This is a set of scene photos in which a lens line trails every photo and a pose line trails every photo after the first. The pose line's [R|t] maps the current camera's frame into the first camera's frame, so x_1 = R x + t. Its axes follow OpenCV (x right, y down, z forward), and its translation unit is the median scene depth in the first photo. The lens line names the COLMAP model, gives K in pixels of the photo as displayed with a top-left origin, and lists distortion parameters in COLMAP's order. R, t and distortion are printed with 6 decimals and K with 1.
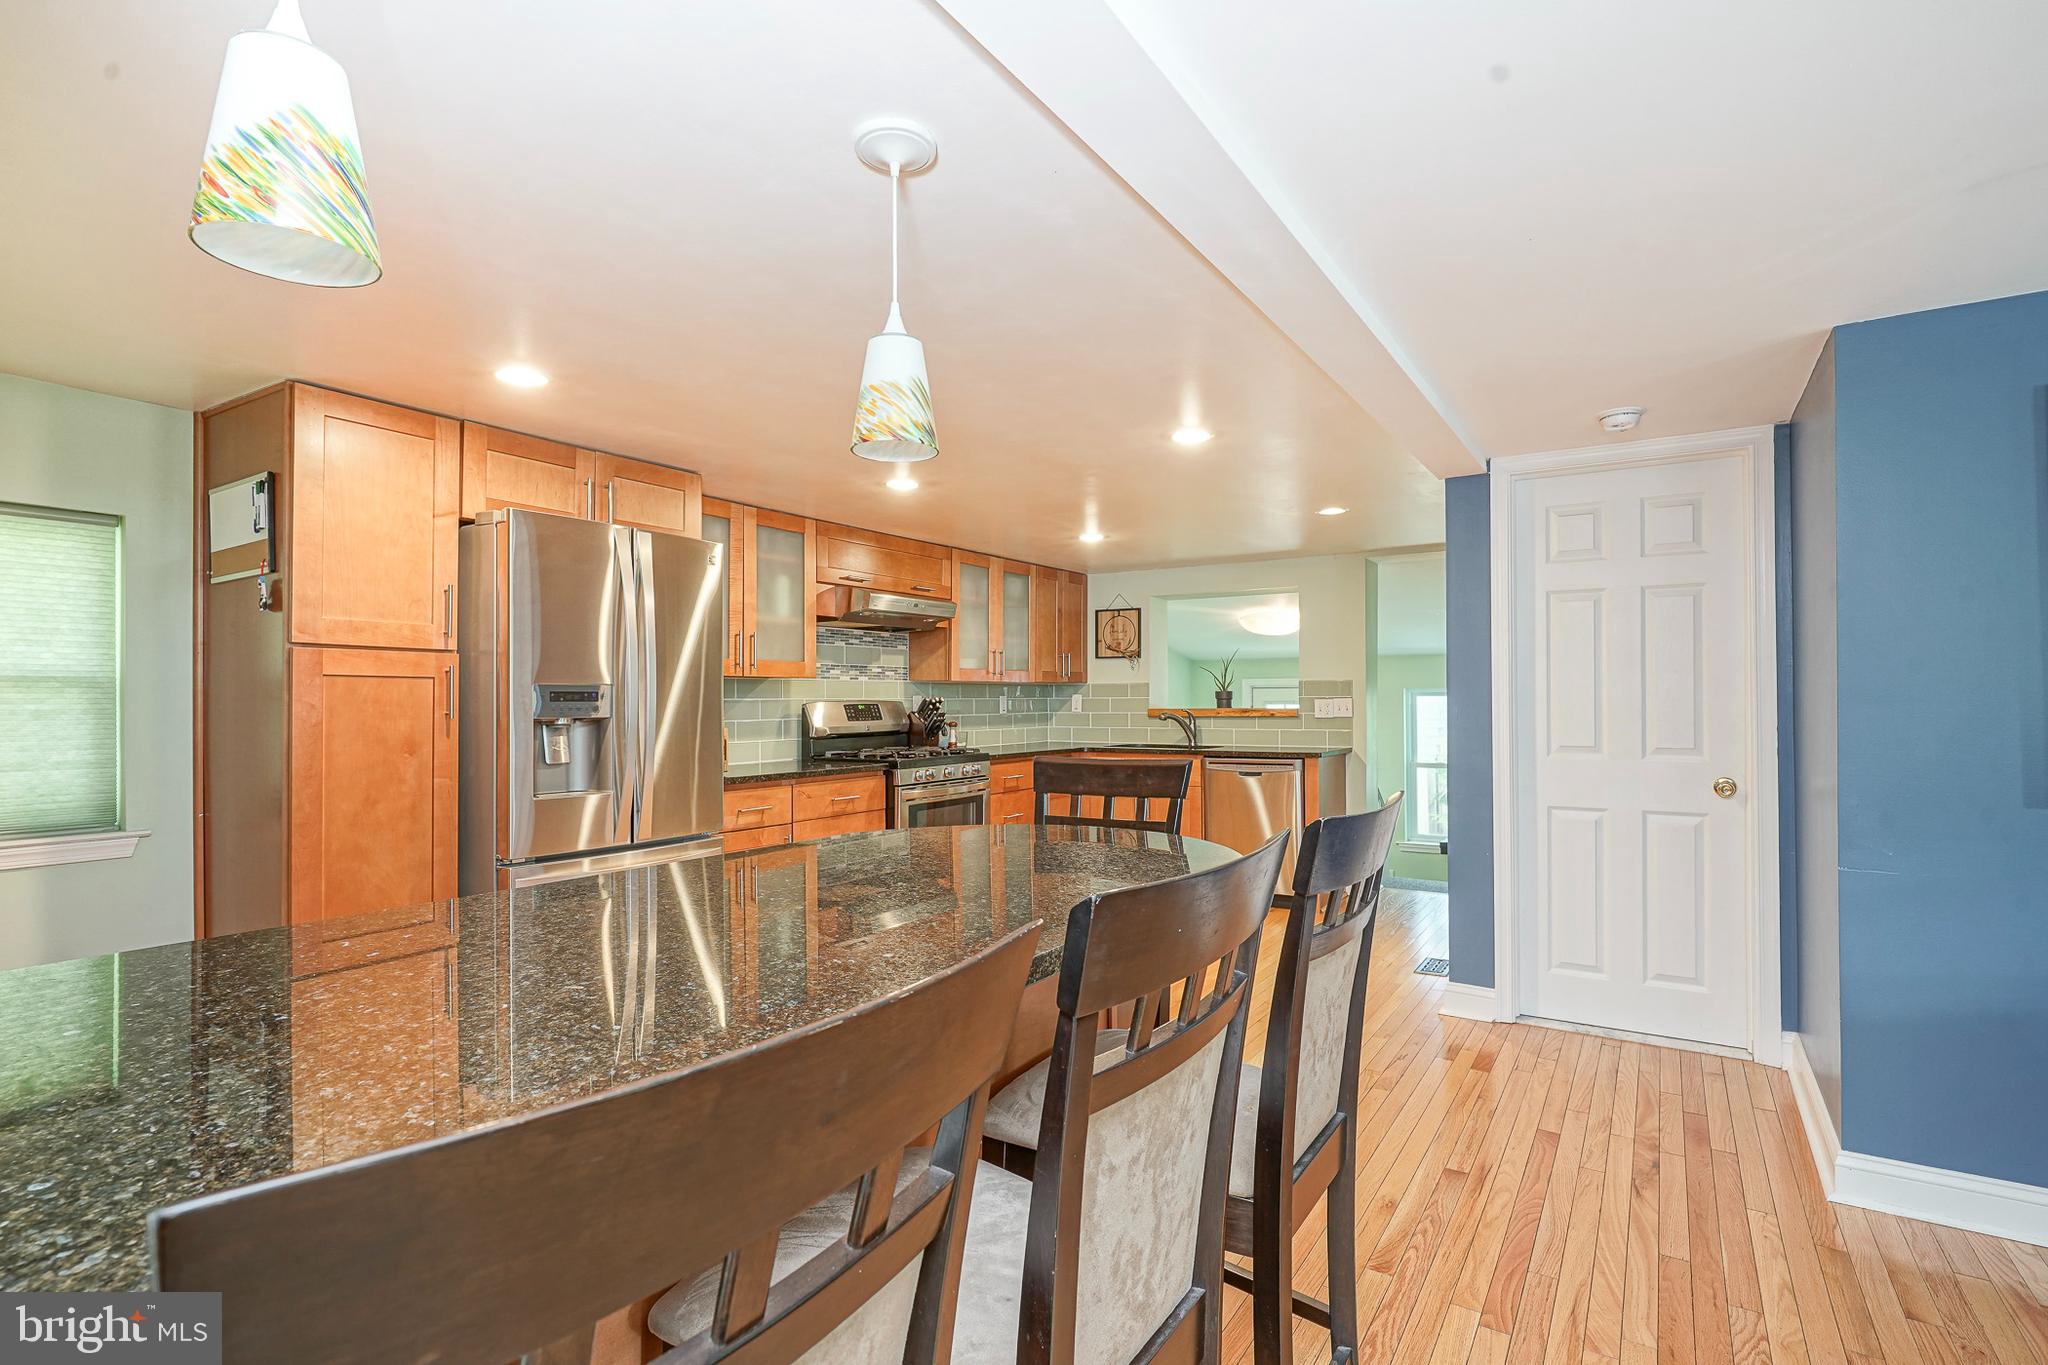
lens RADIAL K [[1015.2, 0, 945.6], [0, 1015.2, 747.4], [0, 0, 1]] dist [-0.002526, 0.003451]
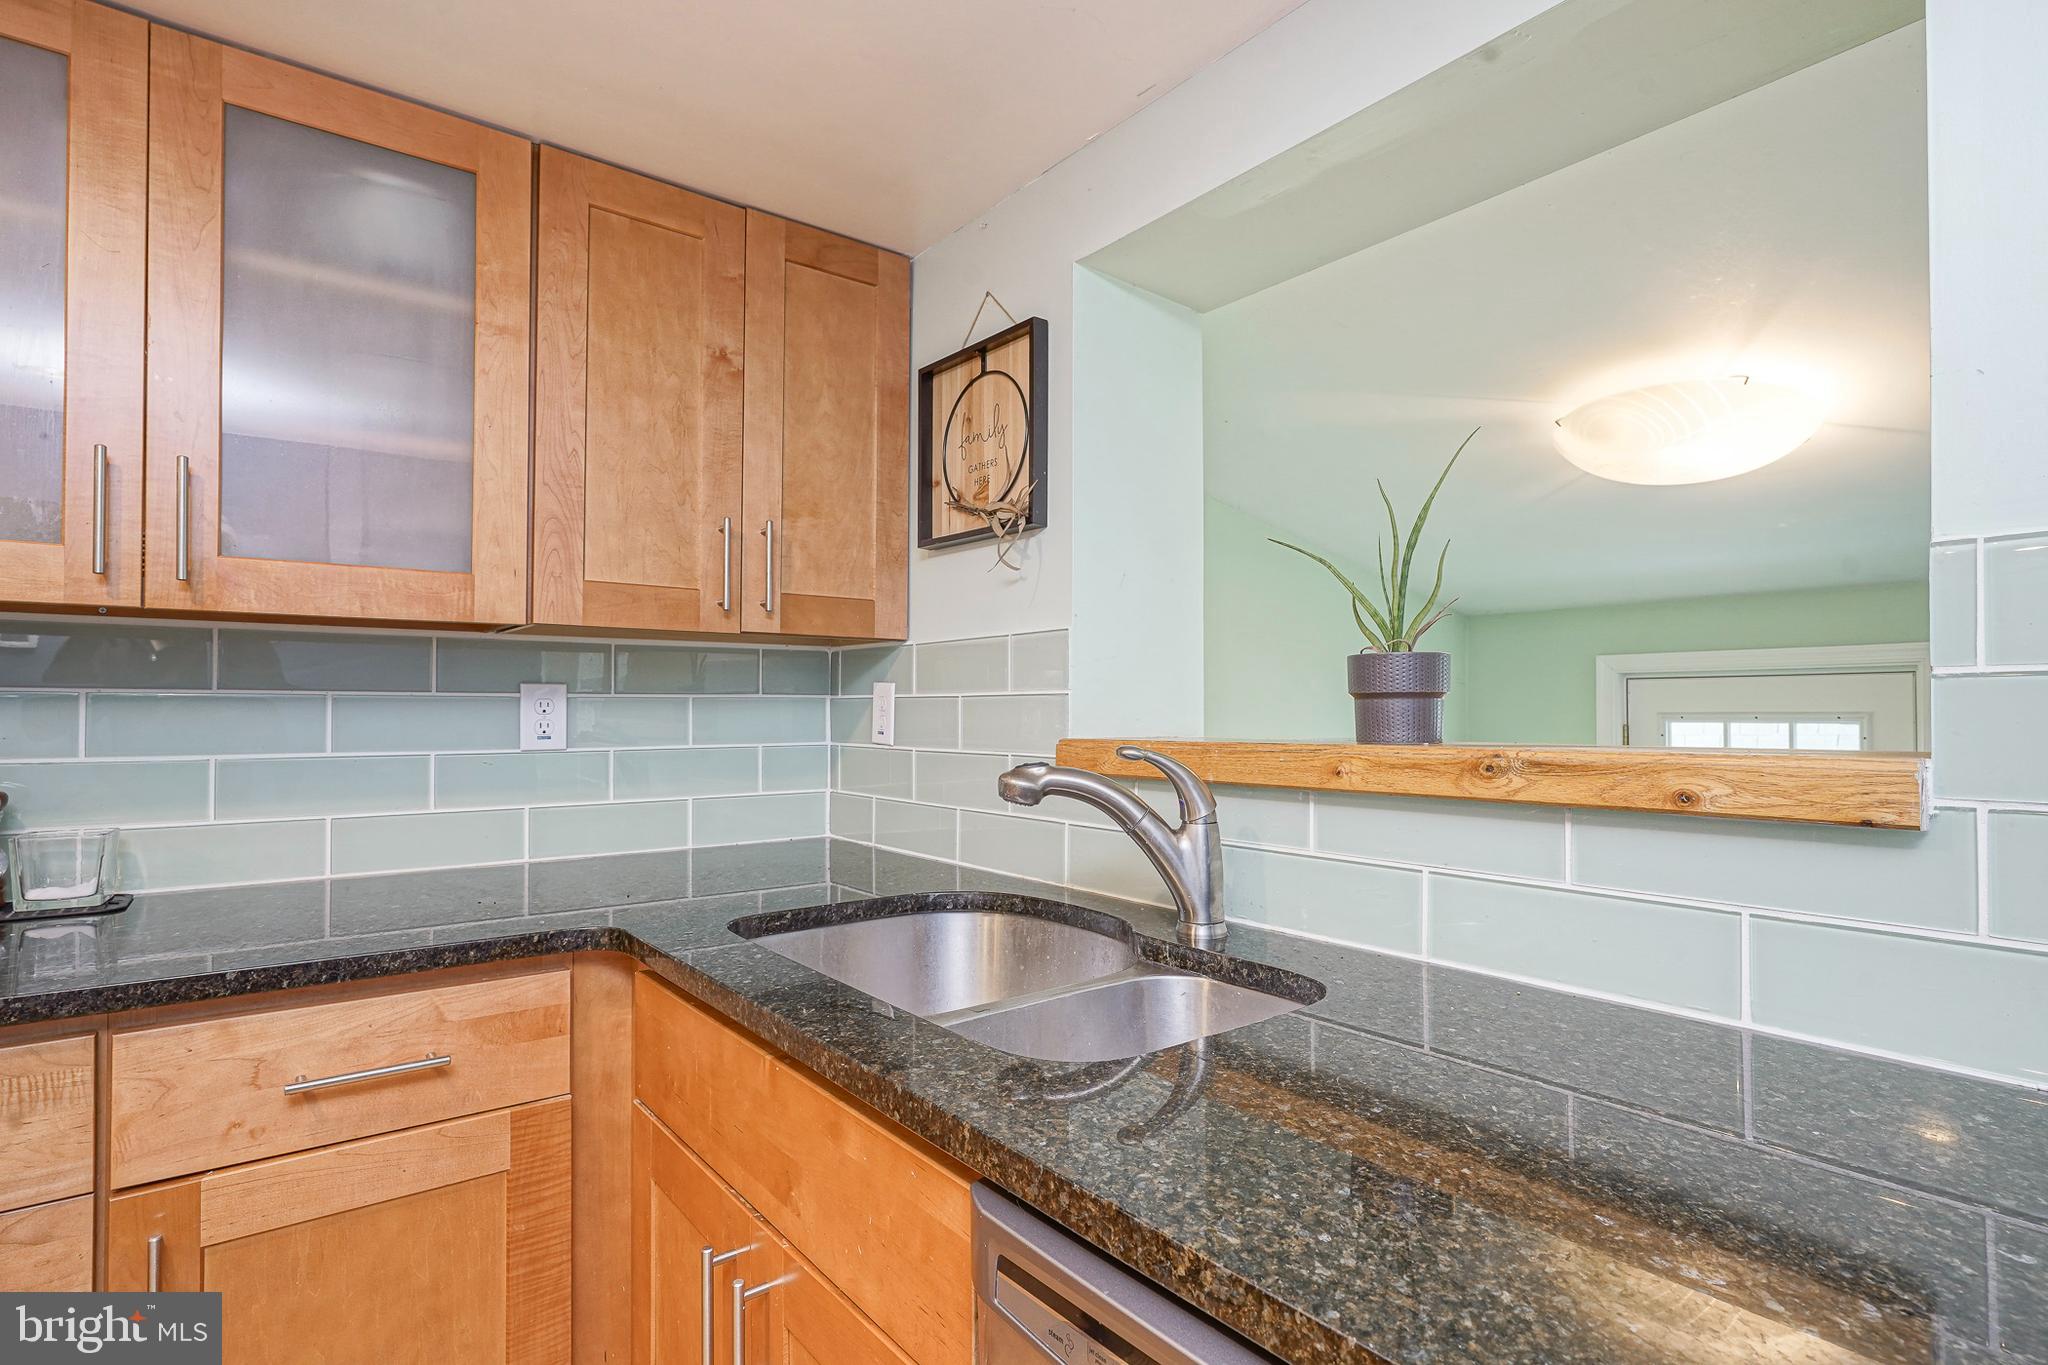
lens RADIAL K [[1015.2, 0, 976.0], [0, 1015.2, 693.0], [0, 0, 1]] dist [-0.002526, 0.003451]
pose [[0.948342, 0.001248, -0.317246, 0.299493], [-0.020744, 0.998096, -0.058084, -0.040601], [0.316570, 0.061664, 0.946563, 0.909408]]
